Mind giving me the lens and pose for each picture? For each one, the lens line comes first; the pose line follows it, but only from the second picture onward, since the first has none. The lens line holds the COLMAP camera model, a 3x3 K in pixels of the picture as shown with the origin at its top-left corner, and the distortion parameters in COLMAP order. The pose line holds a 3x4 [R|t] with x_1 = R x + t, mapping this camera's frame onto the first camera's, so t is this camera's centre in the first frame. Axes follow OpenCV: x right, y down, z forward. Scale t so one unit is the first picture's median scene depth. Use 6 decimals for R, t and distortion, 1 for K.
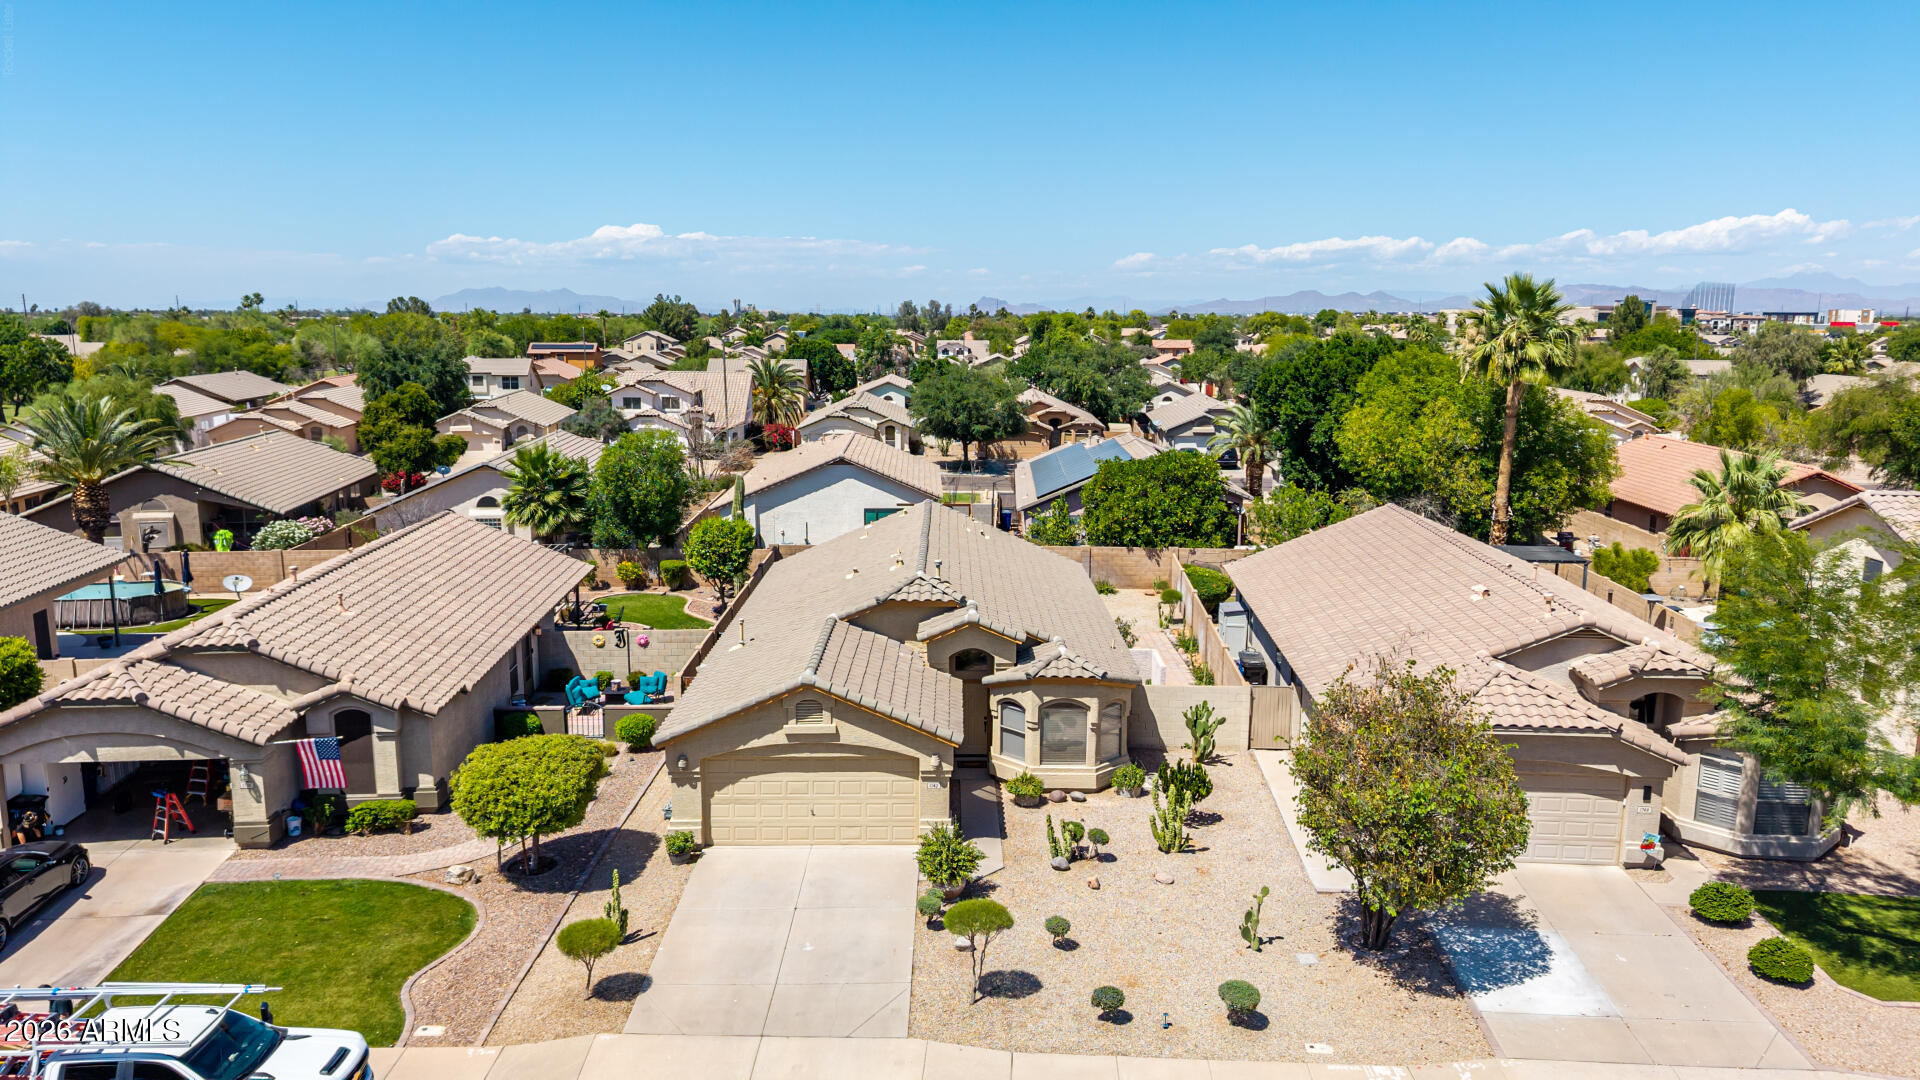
lens RADIAL K [[1283.9, 0, 960.6], [0, 1283.9, 527.8], [0, 0, 1]] dist [0.050789, -0.078661]
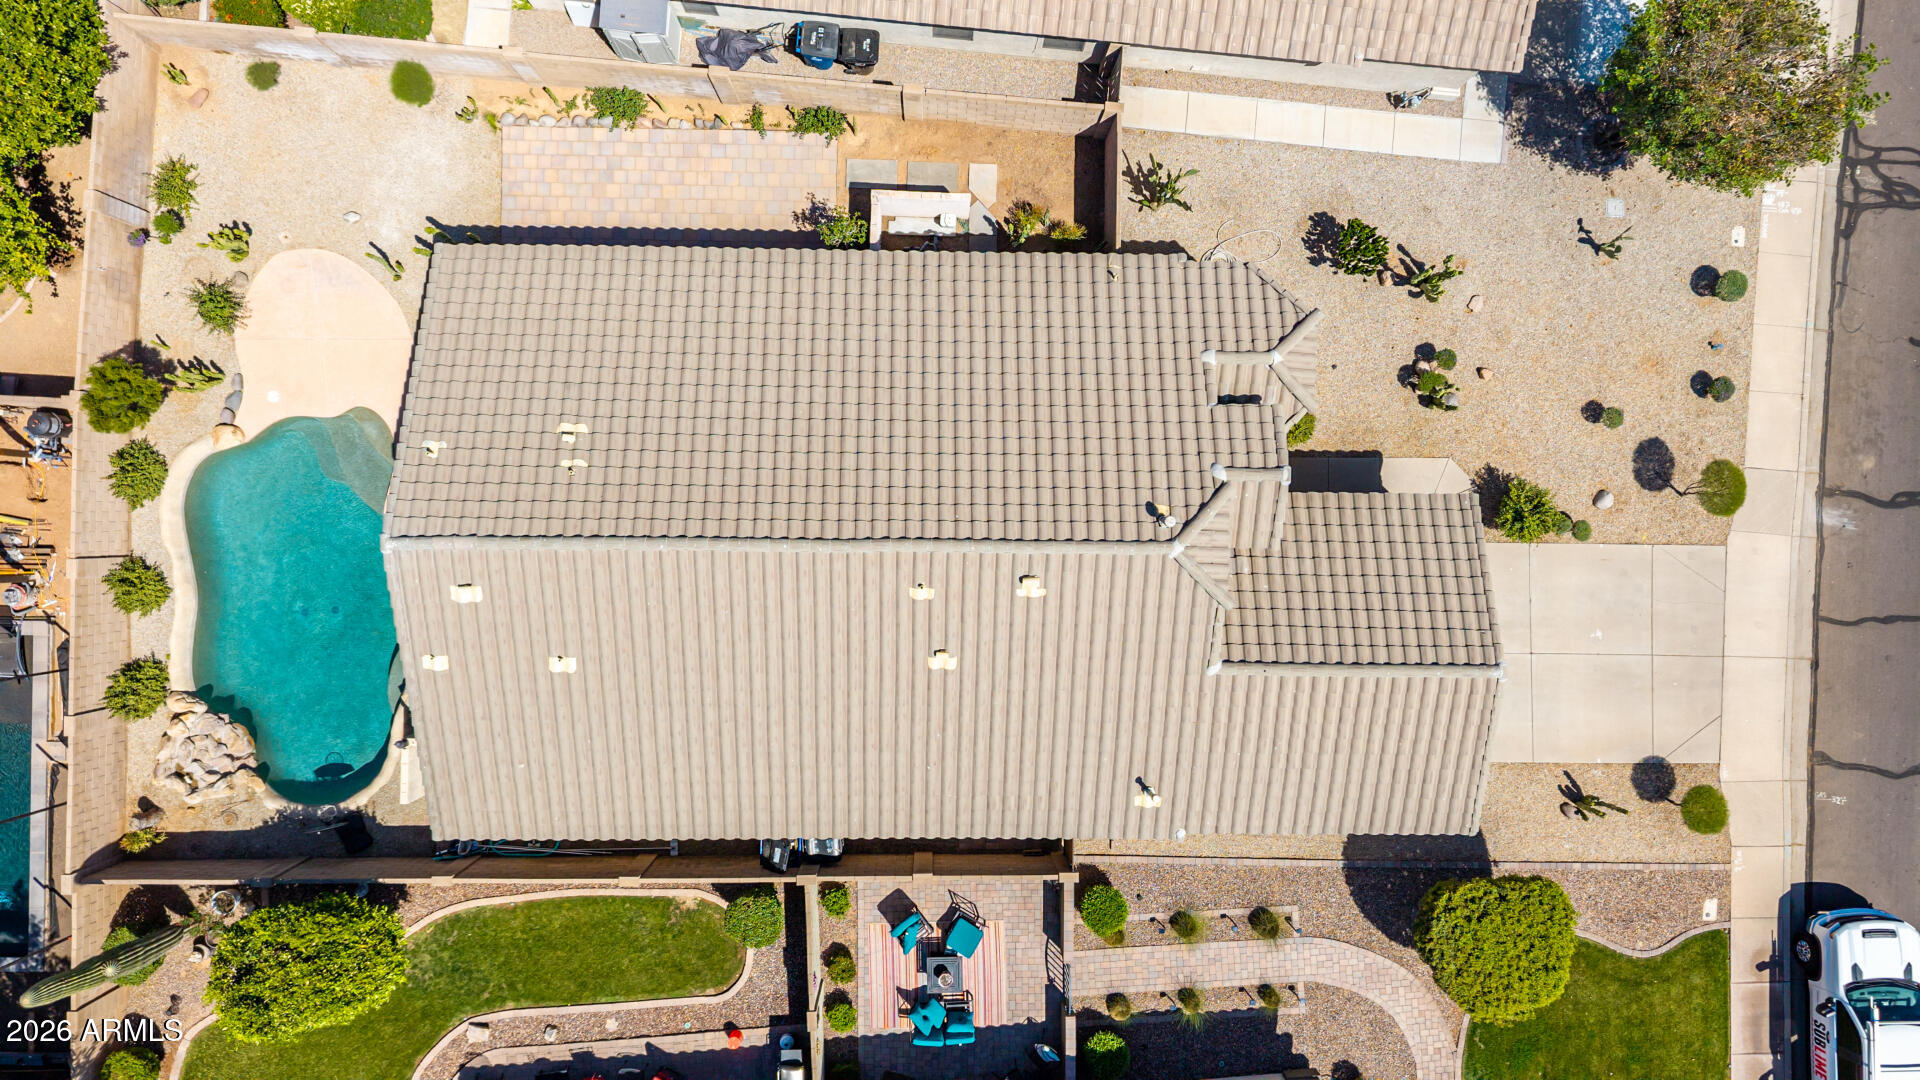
lens RADIAL K [[1280.7, 0, 958.9], [0, 1280.7, 537.8], [0, 0, 1]] dist [0.051646, -0.064404]
pose [[0.017867, -0.999792, -0.009834, -0.024440], [0.136808, -0.007298, 0.990571, -0.739426], [-0.990436, -0.019044, 0.136649, 1.157044]]
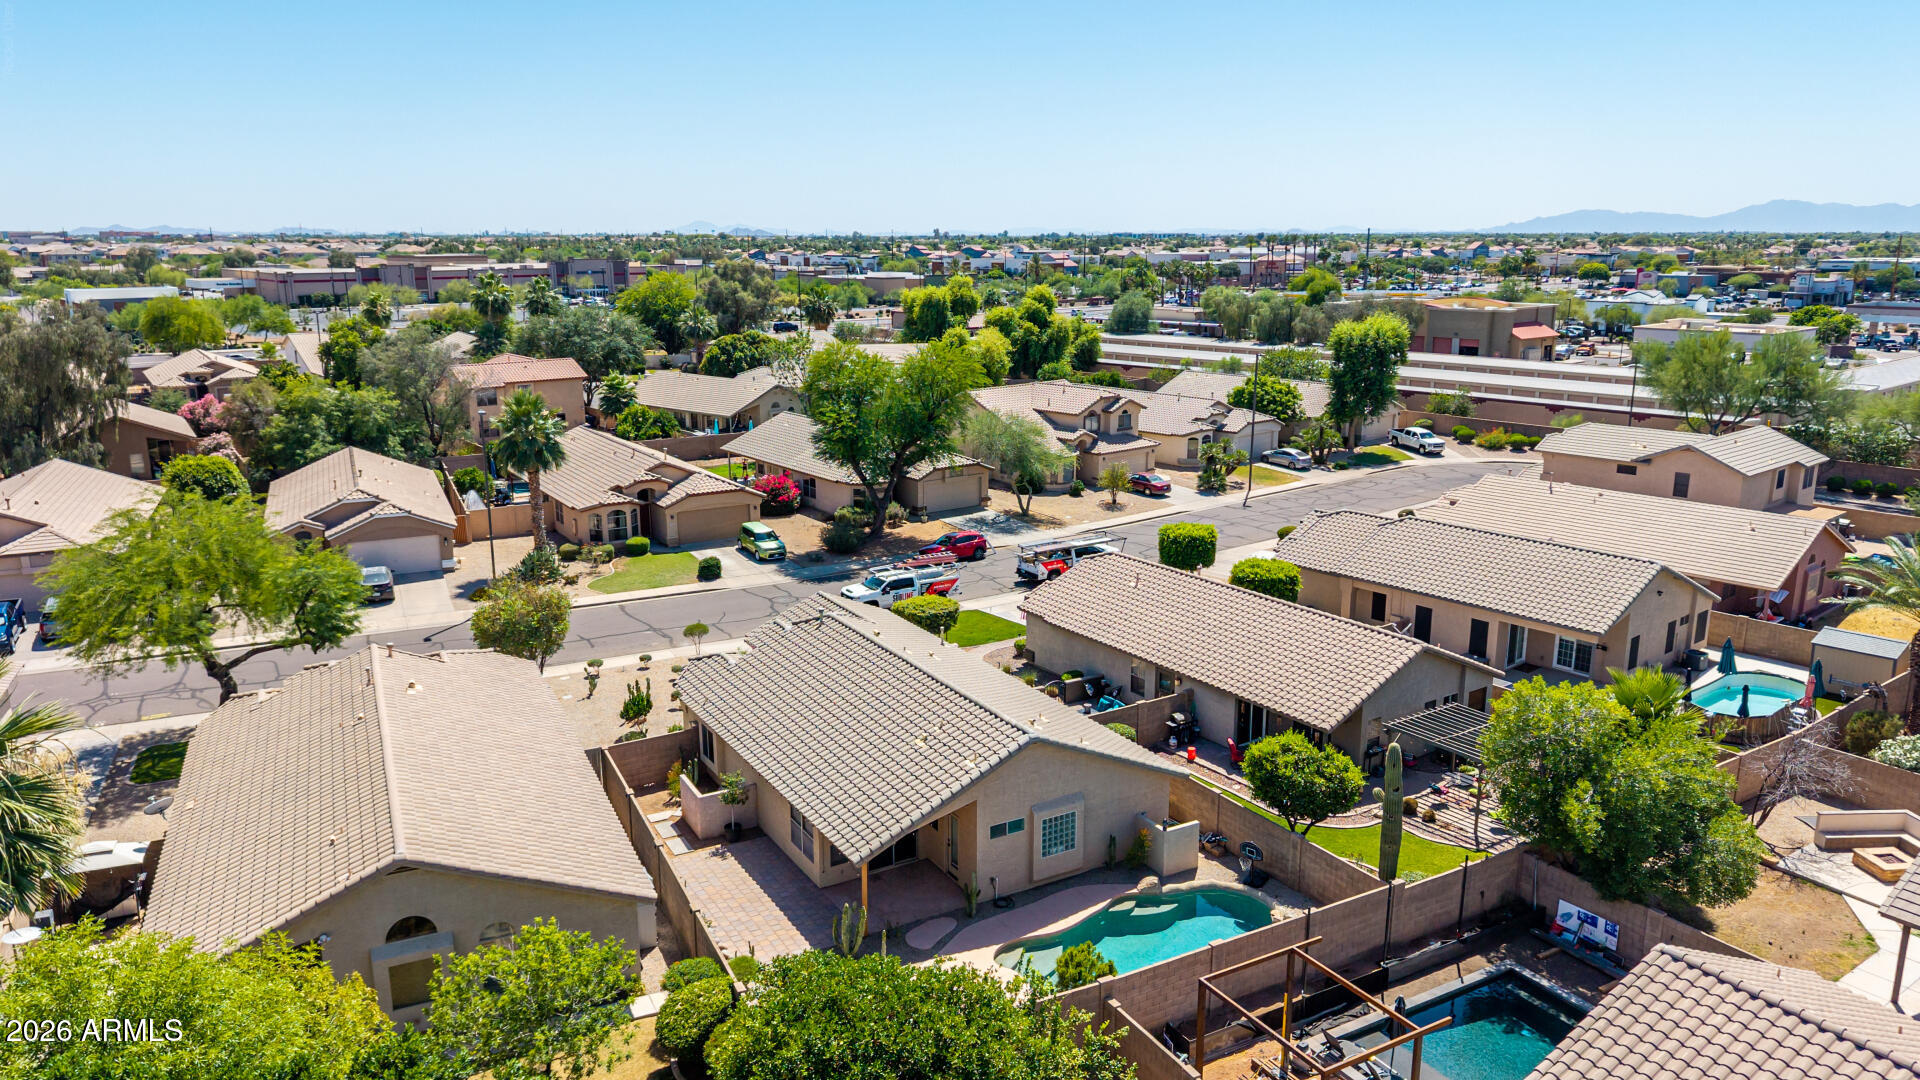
lens RADIAL K [[1297.4, 0, 959.1], [0, 1297.4, 530.8], [0, 0, 1]] dist [0.049260, -0.073549]
pose [[-0.871127, 0.108751, -0.478863, 0.613132], [-0.078813, 0.931563, 0.354934, -0.653813], [0.484691, 0.346934, -0.802939, 2.529130]]
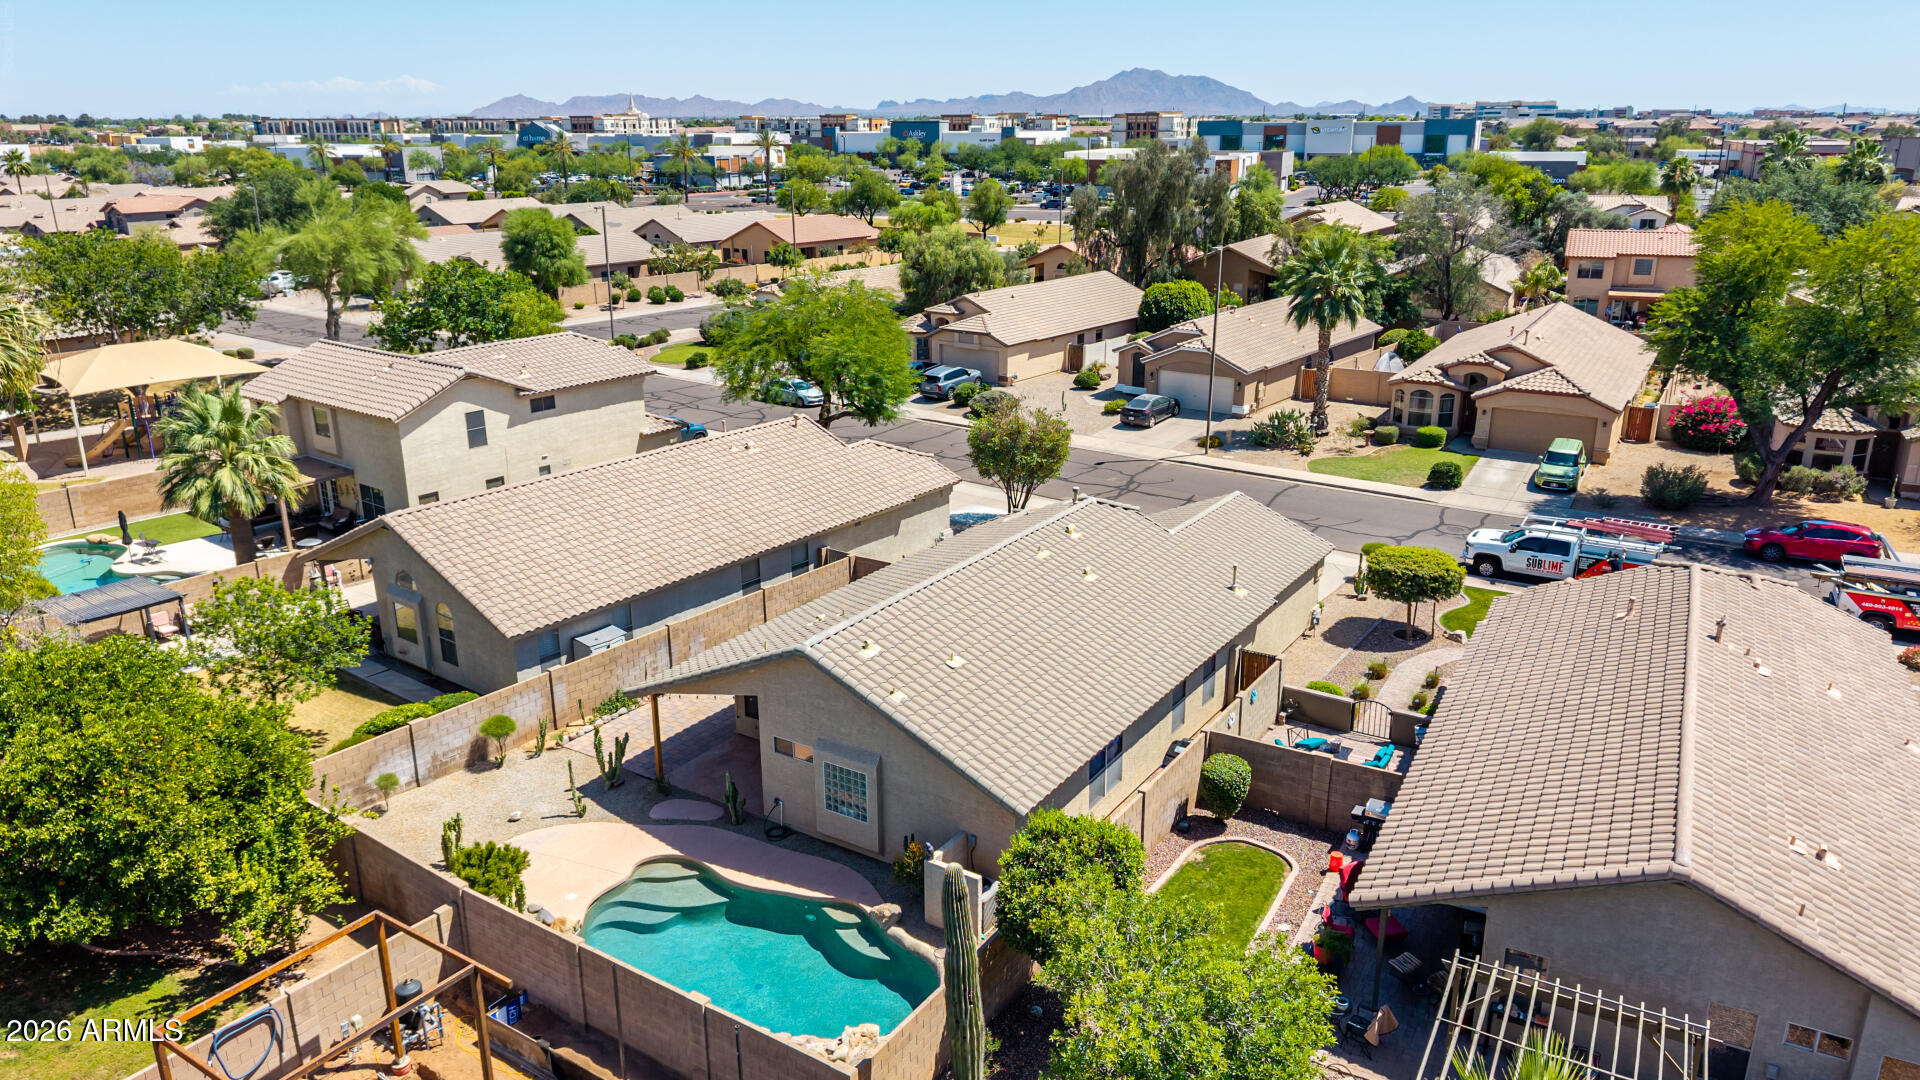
lens RADIAL K [[1308.3, 0, 960.2], [0, 1308.3, 540.5], [0, 0, 1]] dist [0.047283, -0.074278]
pose [[-0.834028, -0.167518, 0.525675, -0.651286], [0.090630, 0.898250, 0.430039, -0.505678], [-0.544227, 0.406307, -0.733983, 2.237945]]
